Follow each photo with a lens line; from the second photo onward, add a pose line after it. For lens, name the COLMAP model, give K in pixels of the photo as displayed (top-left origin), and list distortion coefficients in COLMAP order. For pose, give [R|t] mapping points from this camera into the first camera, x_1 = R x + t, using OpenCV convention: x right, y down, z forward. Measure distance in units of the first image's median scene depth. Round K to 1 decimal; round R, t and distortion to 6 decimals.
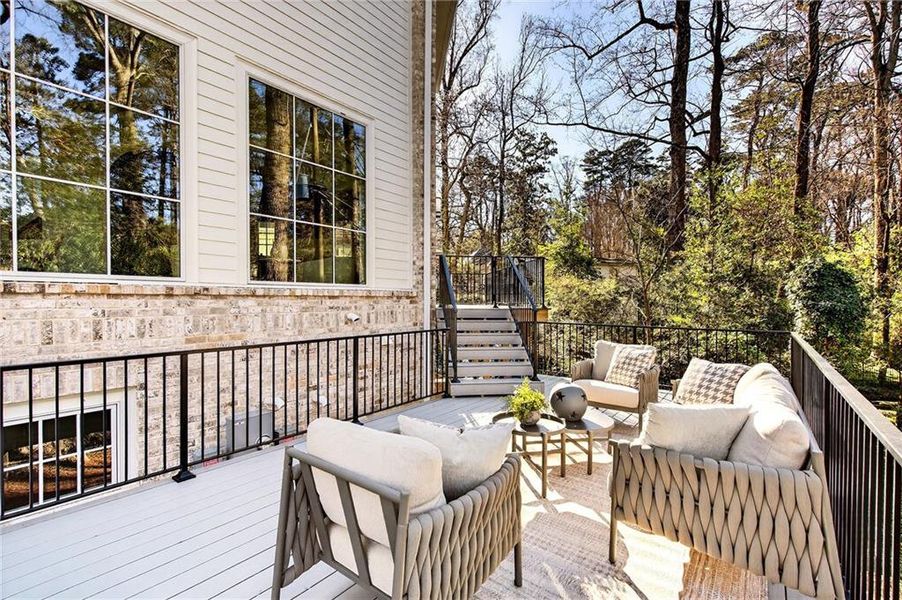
lens RADIAL K [[405.7, 0, 438.7], [0, 405.7, 303.1], [0, 0, 1]] dist [-0.001249, -0.000269]
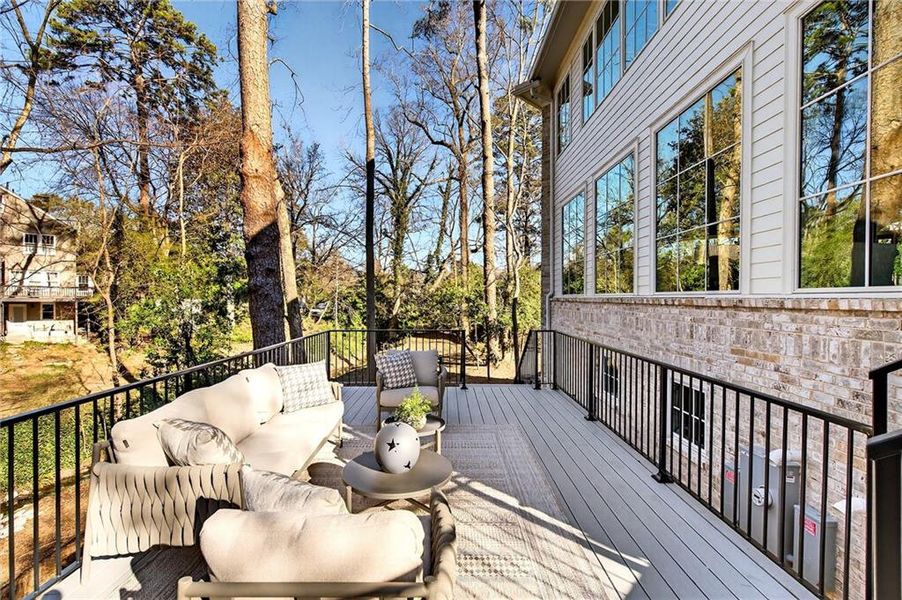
lens RADIAL K [[405.7, 0, 438.7], [0, 405.7, 303.1], [0, 0, 1]] dist [-0.001249, -0.000269]
pose [[-0.792414, 0.010243, -0.609897, 0.517725], [-0.001922, 0.999812, 0.019289, -0.041039], [0.609980, 0.016457, -0.792246, 1.167829]]
